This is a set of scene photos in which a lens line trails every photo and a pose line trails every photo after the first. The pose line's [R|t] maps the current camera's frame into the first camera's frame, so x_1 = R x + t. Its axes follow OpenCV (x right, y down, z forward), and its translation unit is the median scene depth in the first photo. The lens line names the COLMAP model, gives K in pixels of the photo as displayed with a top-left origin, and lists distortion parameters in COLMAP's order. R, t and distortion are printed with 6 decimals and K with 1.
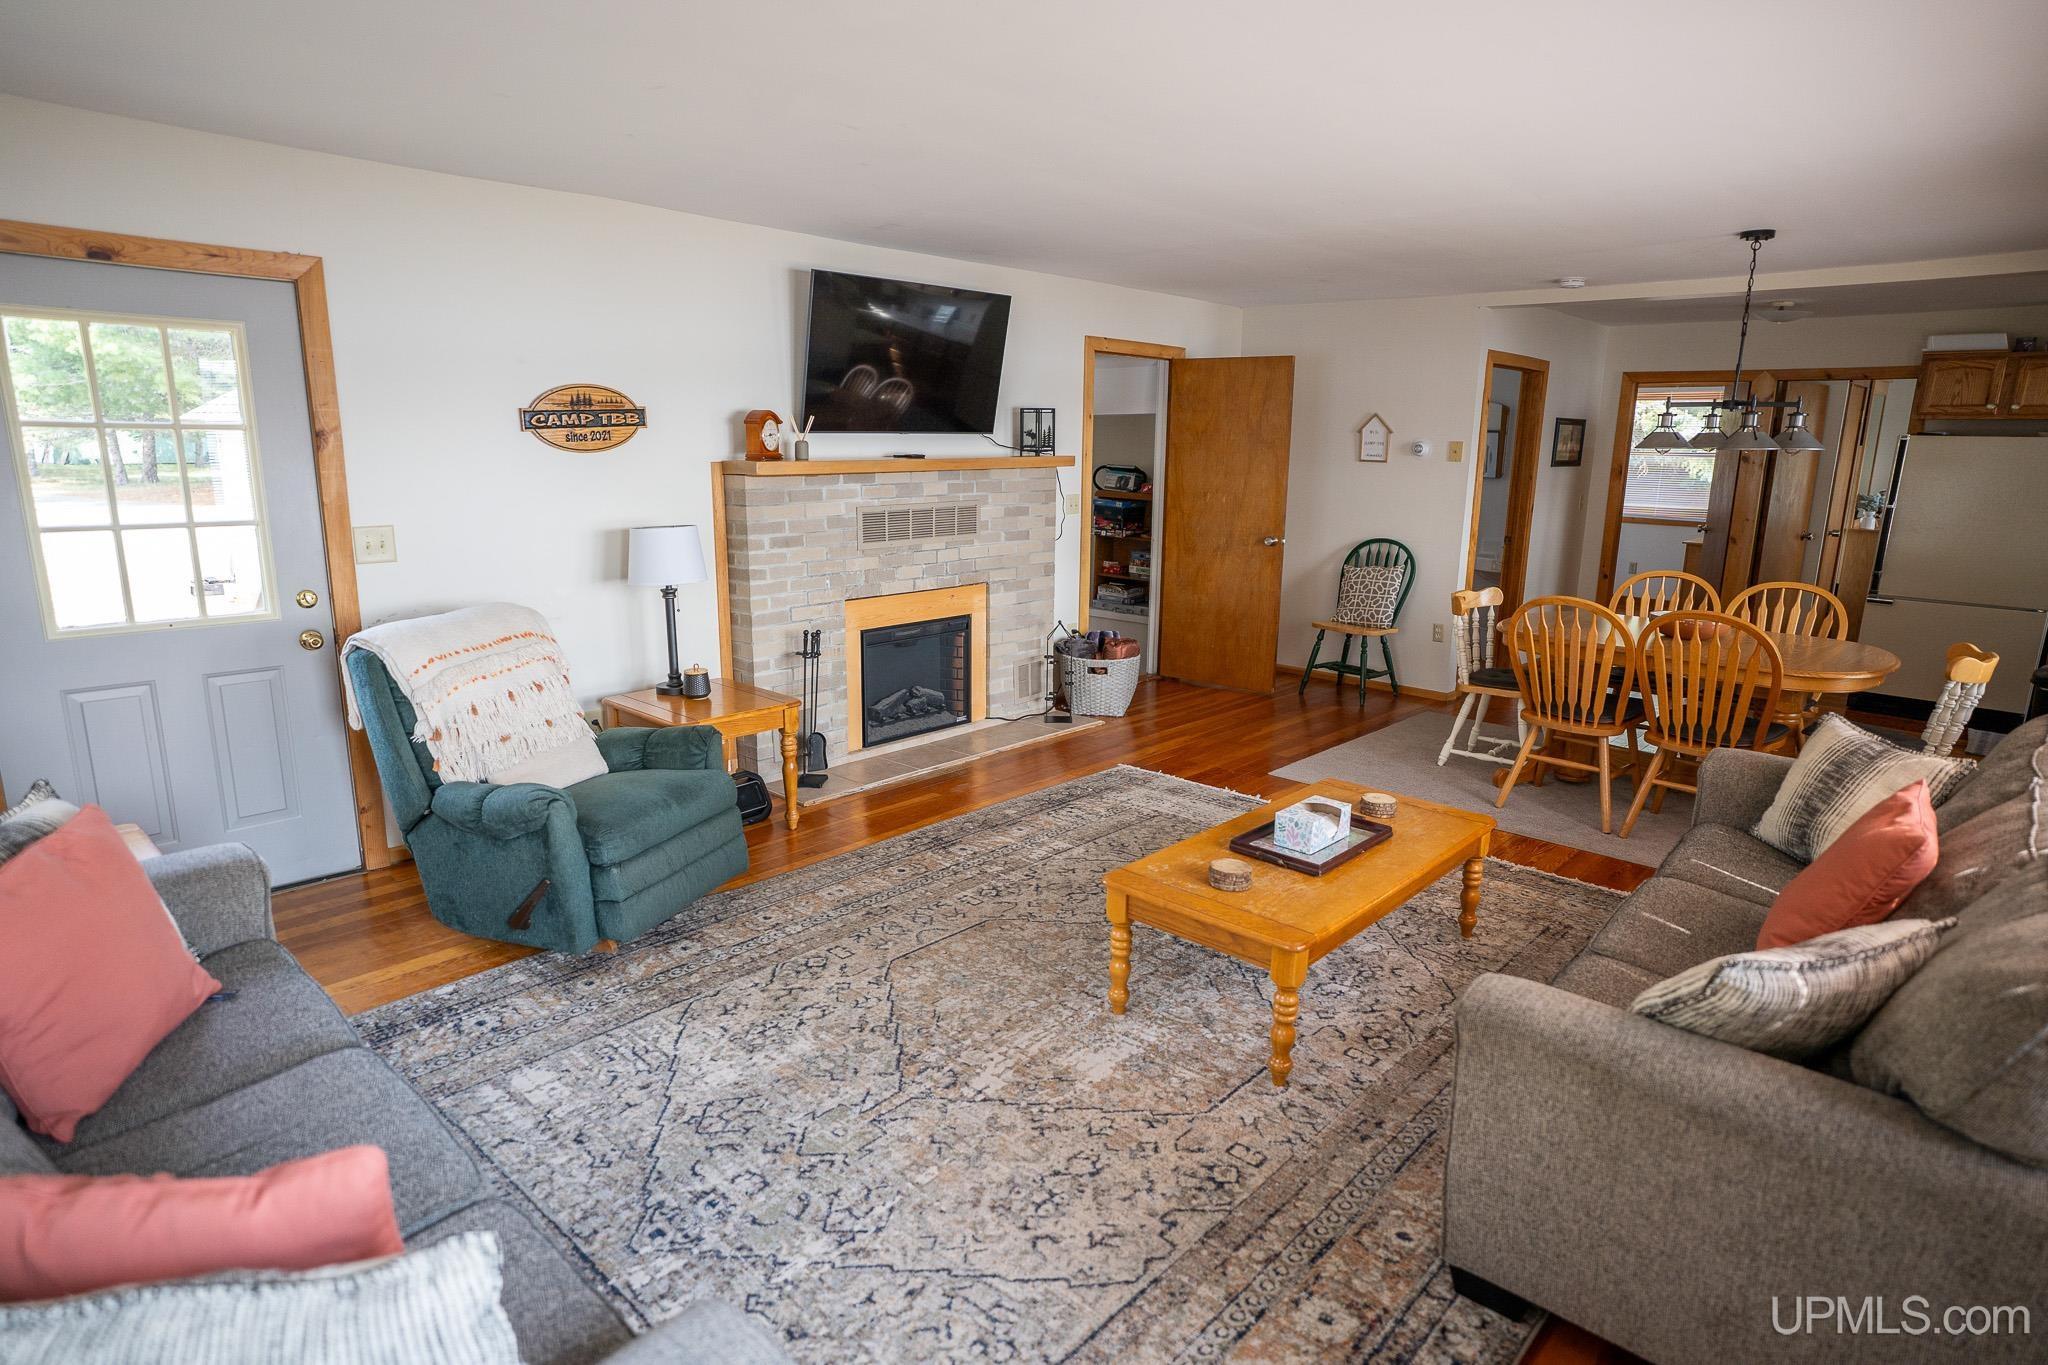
lens RADIAL K [[1121.1, 0, 1030.9], [0, 1121.1, 681.4], [0, 0, 1]] dist [-0.043151, 0.028417]
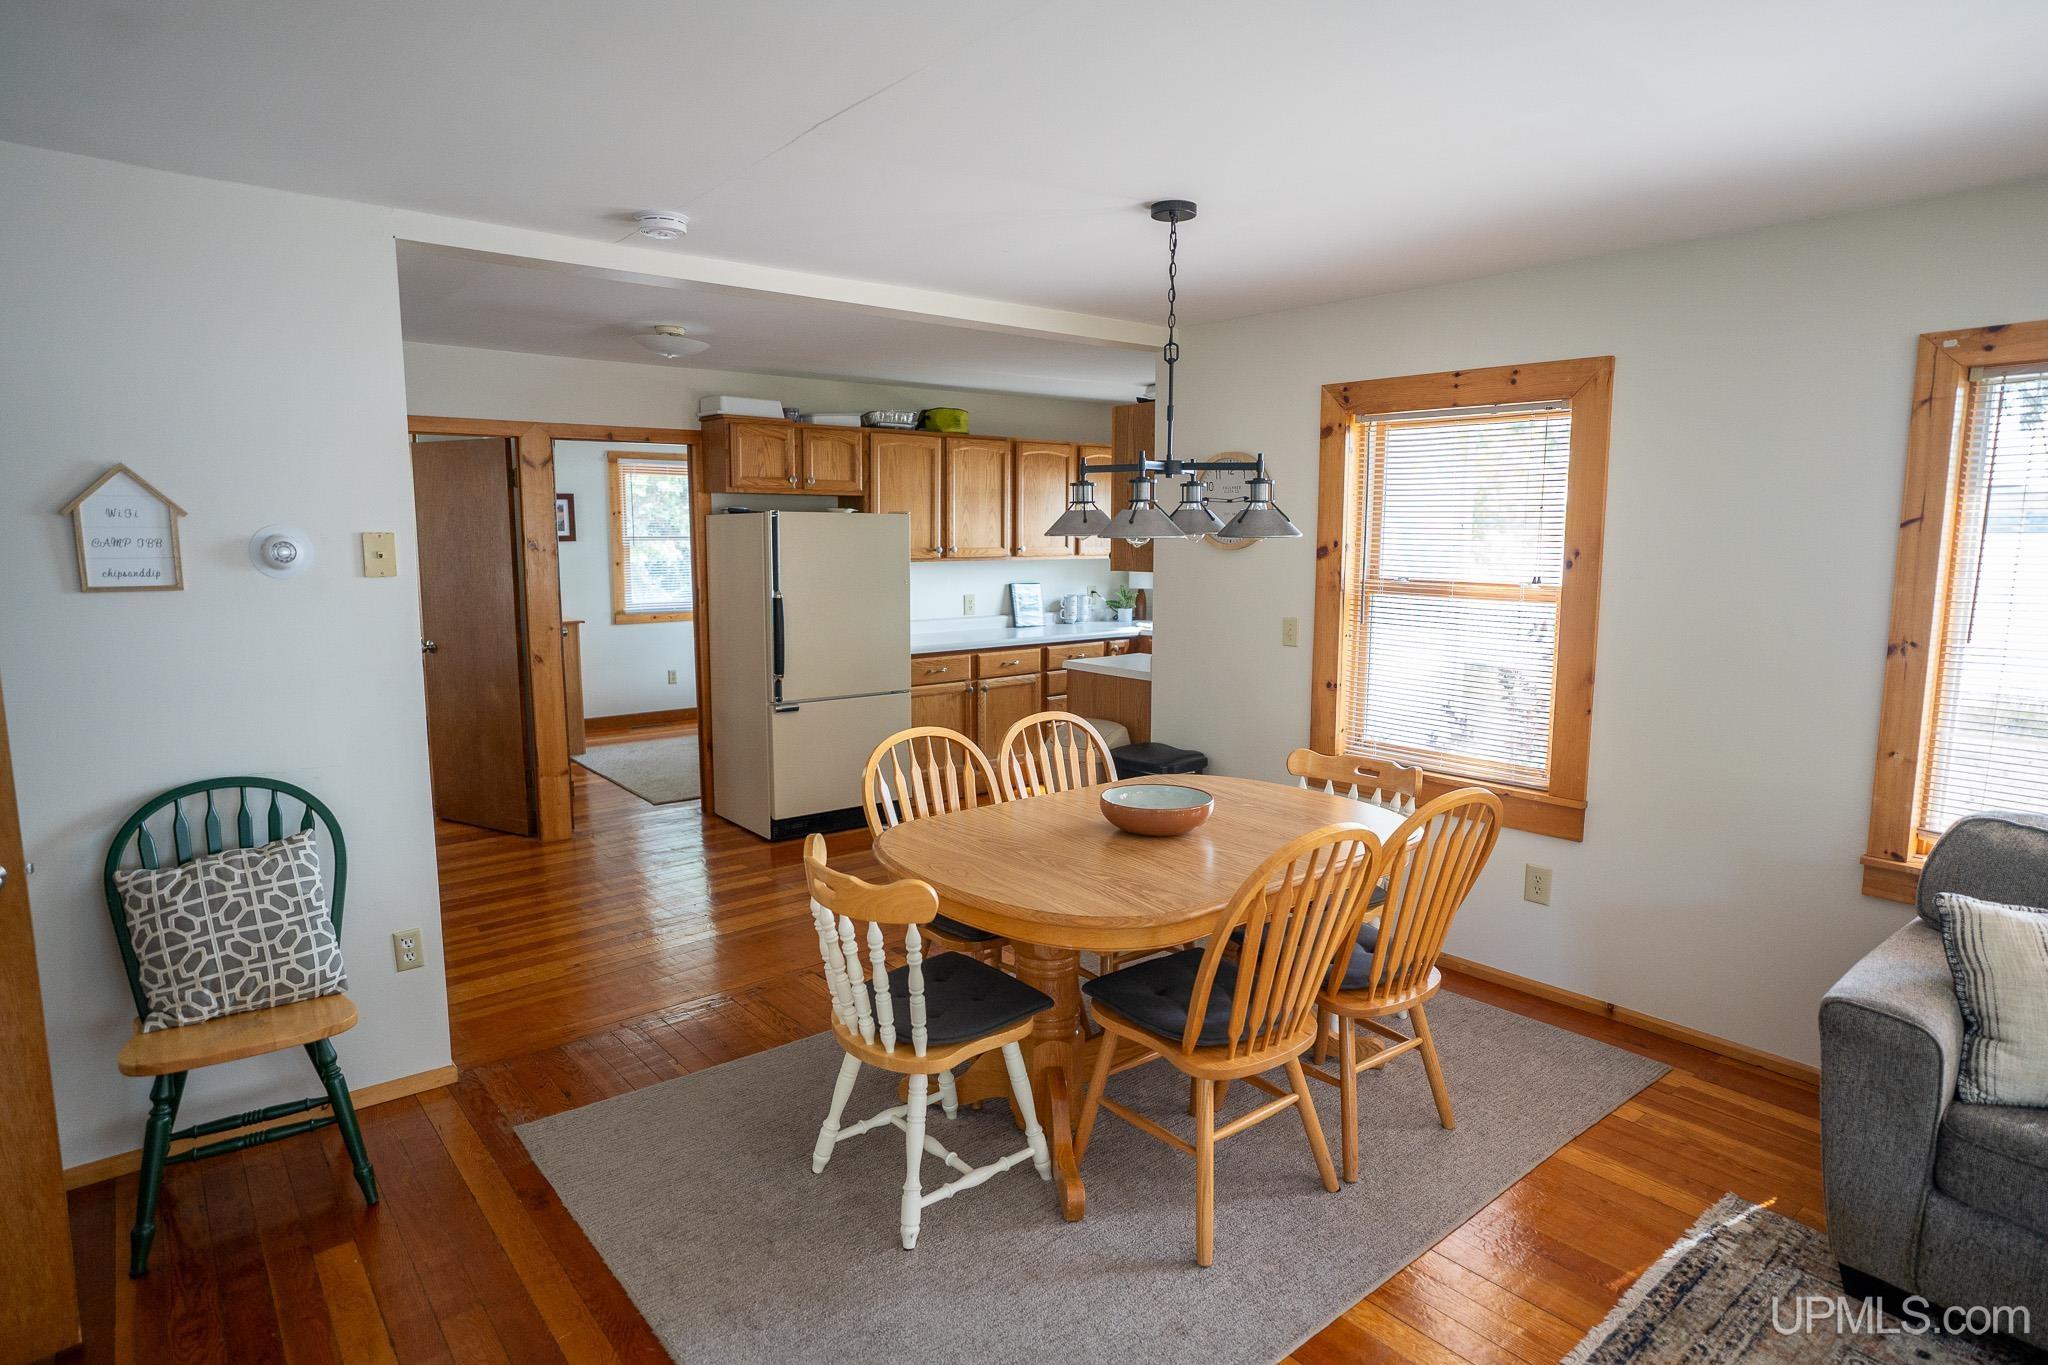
lens RADIAL K [[1121.1, 0, 1021.4], [0, 1121.1, 687.4], [0, 0, 1]] dist [-0.043151, 0.028417]
pose [[0.133890, -0.154442, 0.978888, -0.031594], [0.216408, 0.968498, 0.123203, -0.195452], [-0.967079, 0.195344, 0.163095, 0.874908]]
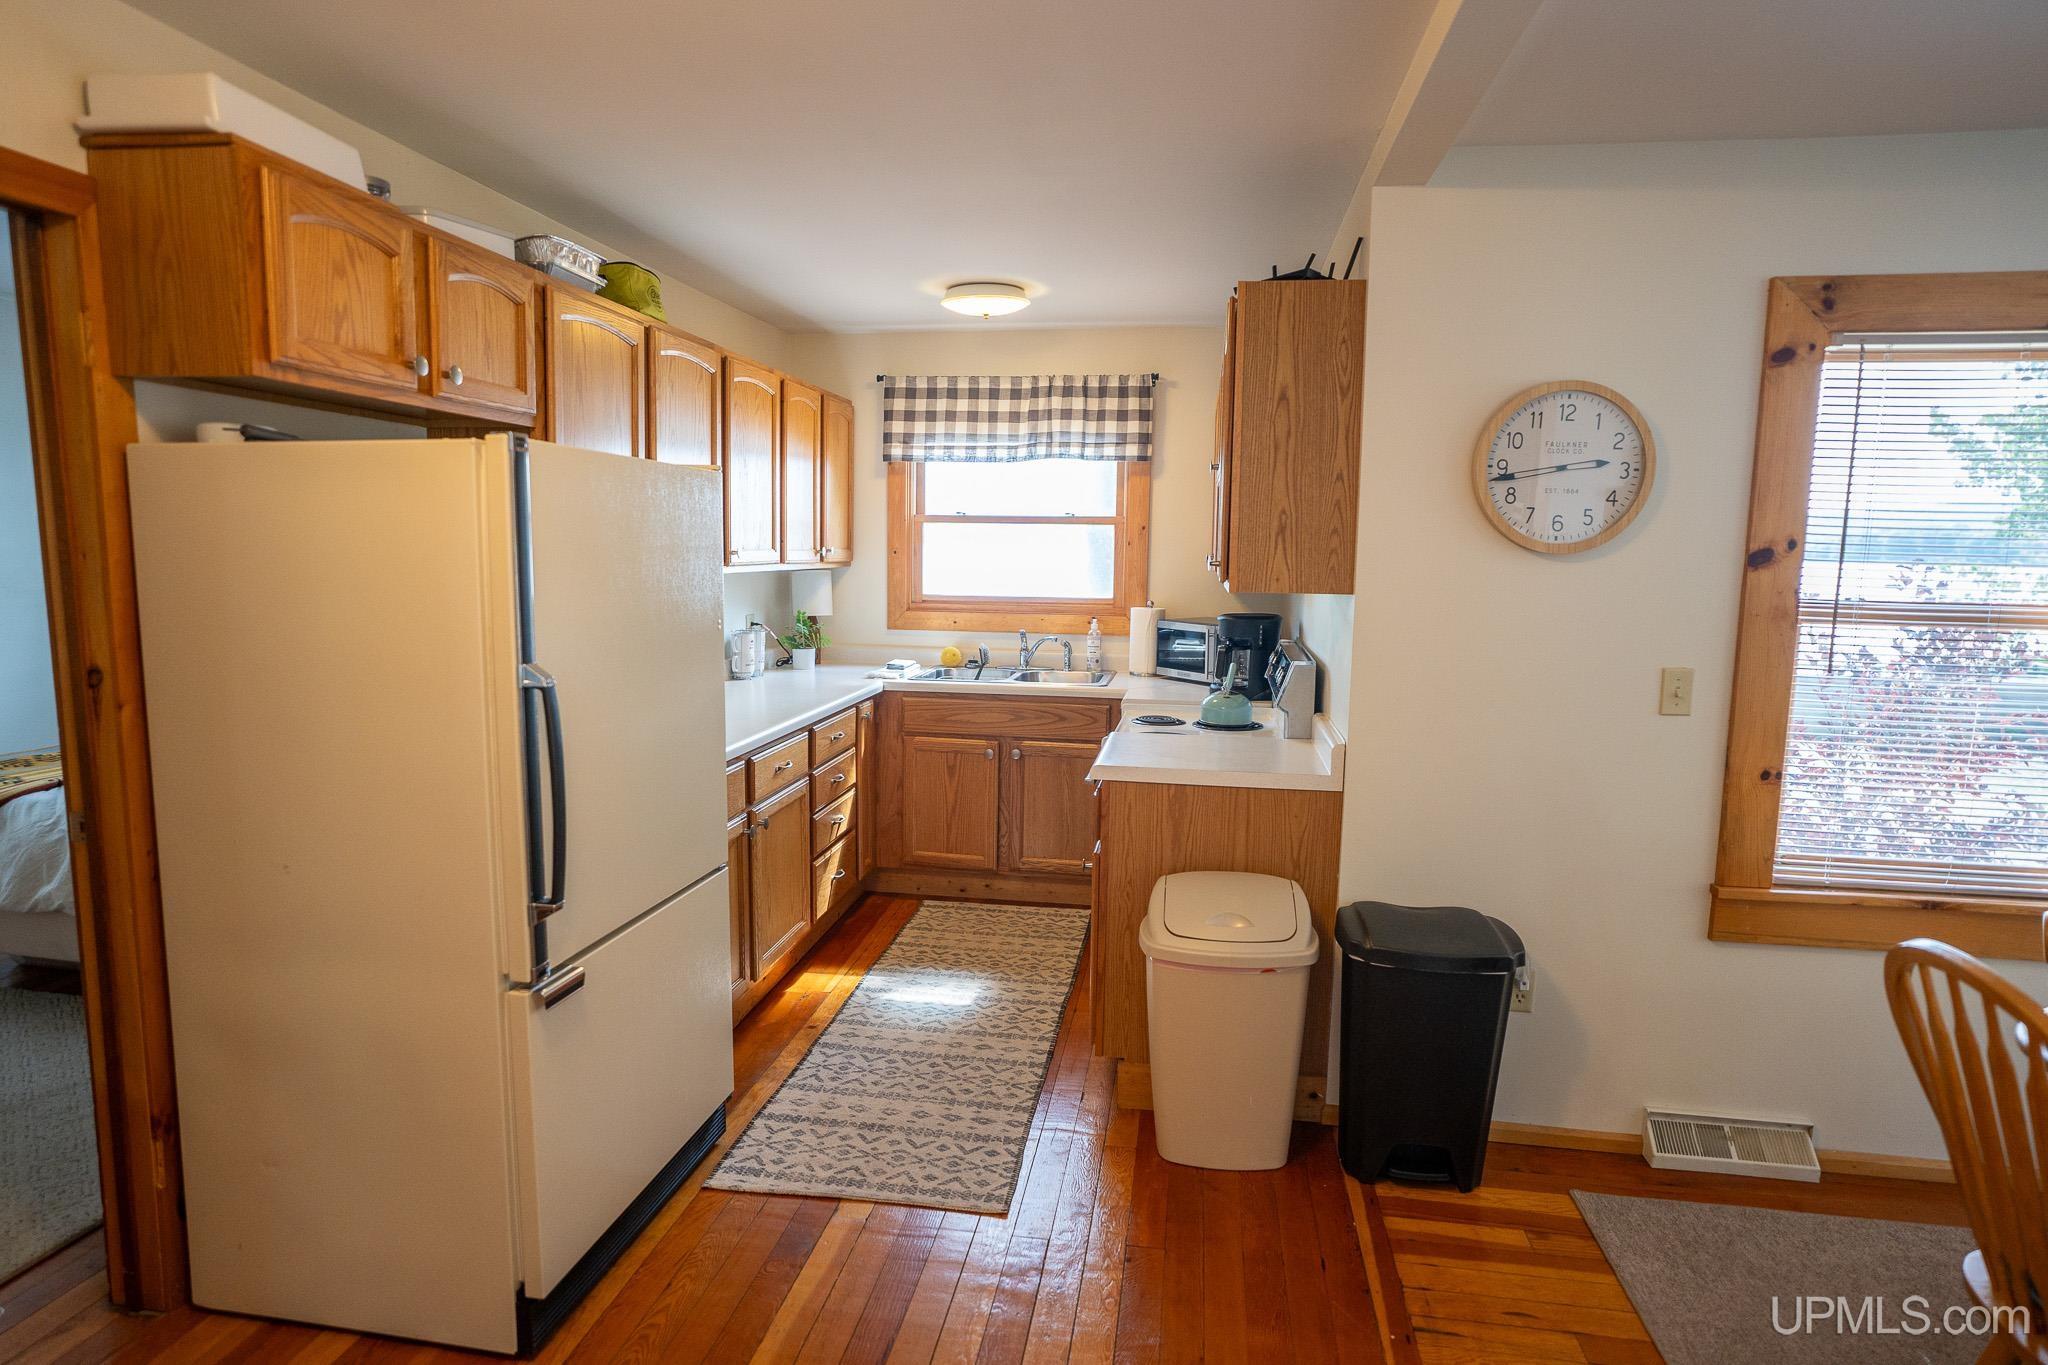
lens RADIAL K [[1121.1, 0, 1031.3], [0, 1121.1, 680.8], [0, 0, 1]] dist [-0.043151, 0.028417]
pose [[-0.561104, -0.126137, 0.818078, 0.590343], [0.157270, 0.954073, 0.254974, -0.266341], [-0.812668, 0.271726, -0.515496, 1.304868]]
